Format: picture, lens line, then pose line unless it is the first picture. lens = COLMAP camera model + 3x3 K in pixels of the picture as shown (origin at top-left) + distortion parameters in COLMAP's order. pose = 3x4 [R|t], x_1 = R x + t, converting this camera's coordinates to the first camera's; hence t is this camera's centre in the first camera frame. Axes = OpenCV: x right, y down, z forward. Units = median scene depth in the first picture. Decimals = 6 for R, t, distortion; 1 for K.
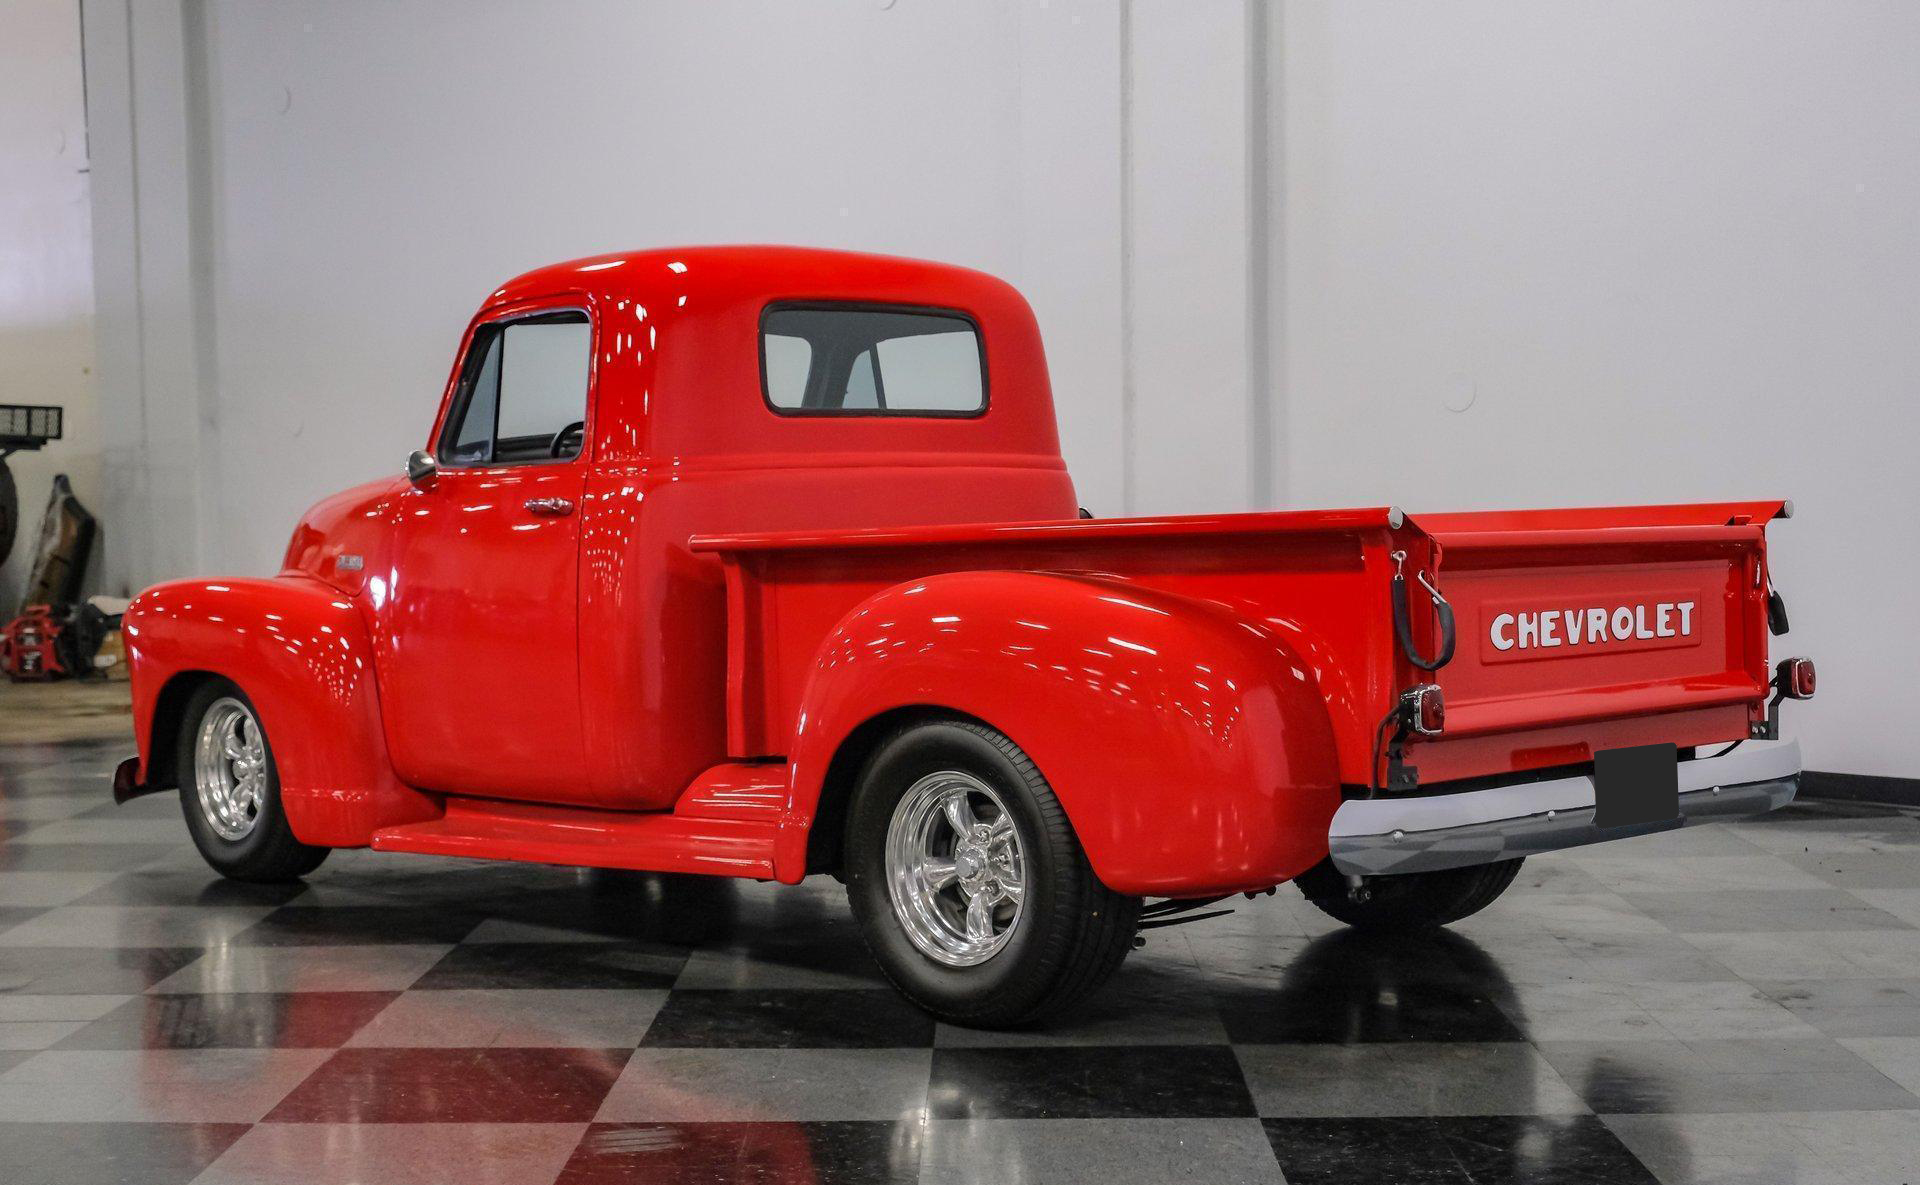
lens RADIAL K [[2462.2, 0, 979.0], [0, 2462.2, 601.4], [0, 0, 1]] dist [0.000042, -0.014738]
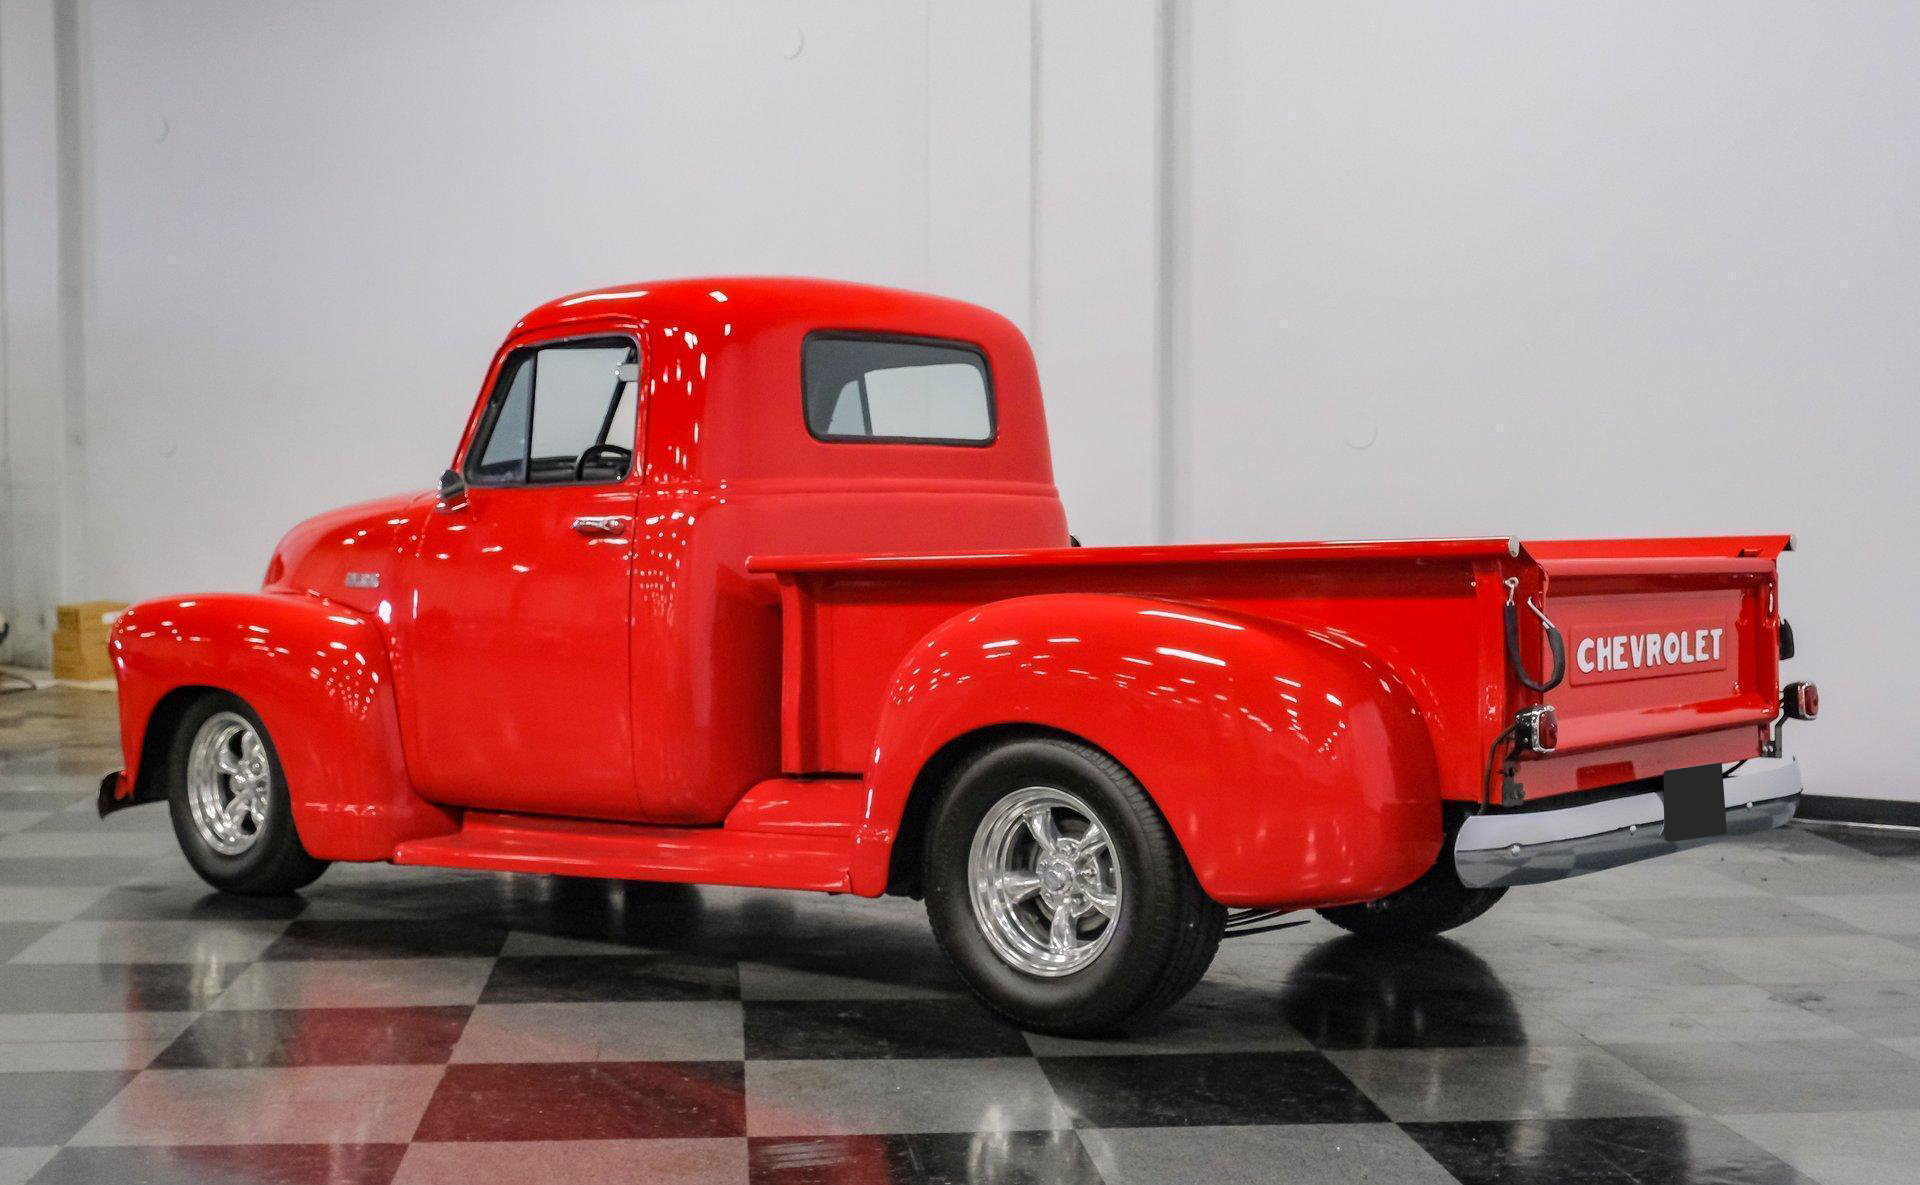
lens RADIAL K [[2307.1, 0, 952.5], [0, 2307.1, 568.1], [0, 0, 1]] dist [0.004680, 0.004304]
pose [[0.994709, 0.010115, 0.102230, -0.133771], [-0.007683, 0.999679, -0.024156, 0.000691], [-0.102442, 0.023243, 0.994467, 0.035189]]
